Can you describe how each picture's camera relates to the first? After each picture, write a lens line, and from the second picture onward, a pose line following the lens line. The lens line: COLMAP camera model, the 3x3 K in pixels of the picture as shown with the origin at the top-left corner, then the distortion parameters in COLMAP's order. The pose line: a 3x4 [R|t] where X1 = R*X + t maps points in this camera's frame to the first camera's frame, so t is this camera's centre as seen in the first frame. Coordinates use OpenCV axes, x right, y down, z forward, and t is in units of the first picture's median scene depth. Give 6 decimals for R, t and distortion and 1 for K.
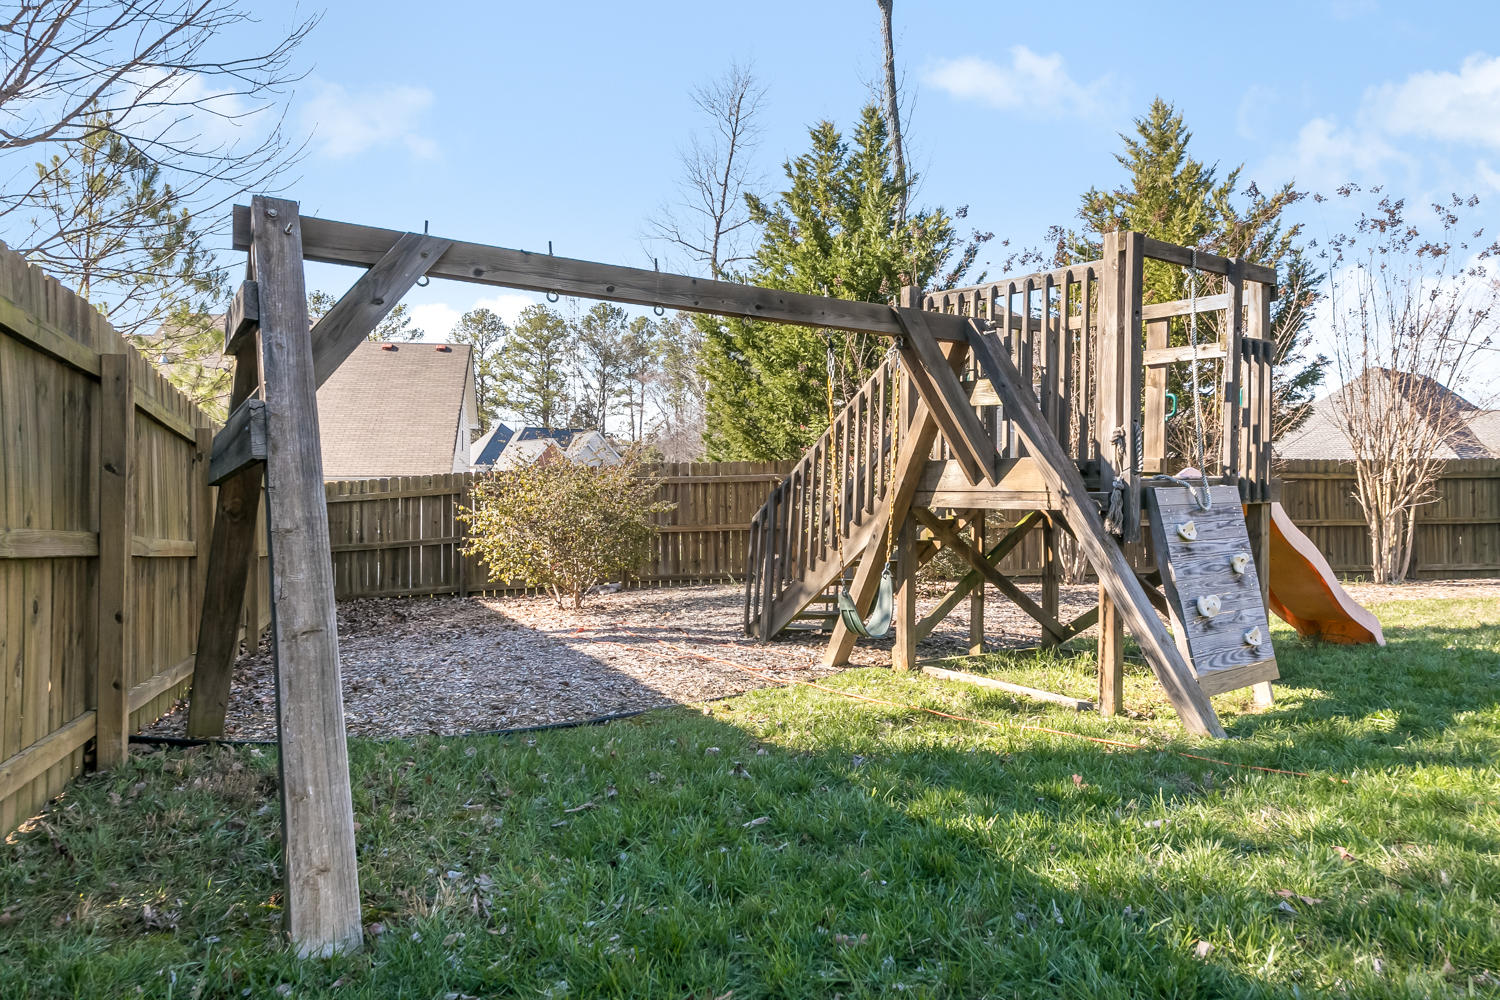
lens RADIAL K [[872.0, 0, 750.0], [0, 872.0, 500.0], [0, 0, 1]] dist [-0.000050, -0.000102]
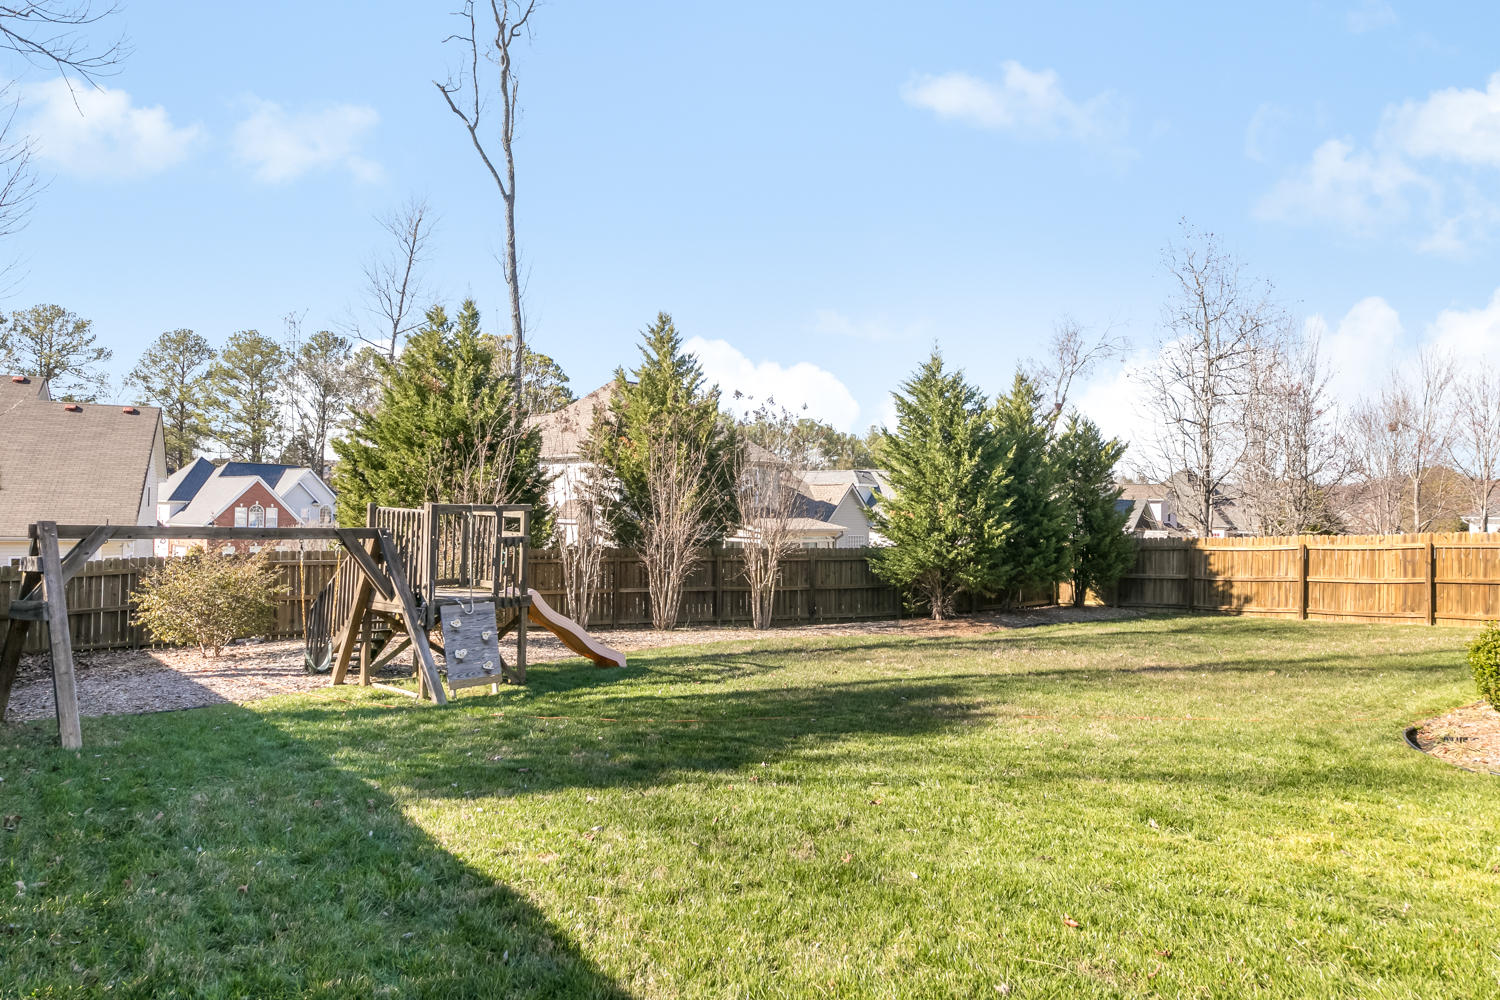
lens RADIAL K [[919.7, 0, 750.0], [0, 919.7, 500.0], [0, 0, 1]] dist [0.004362, -0.000019]
pose [[0.968529, 0.017792, 0.248264, 0.124437], [-0.011026, 0.999530, -0.028617, -0.047459], [-0.248656, 0.024979, 0.968270, -0.332990]]
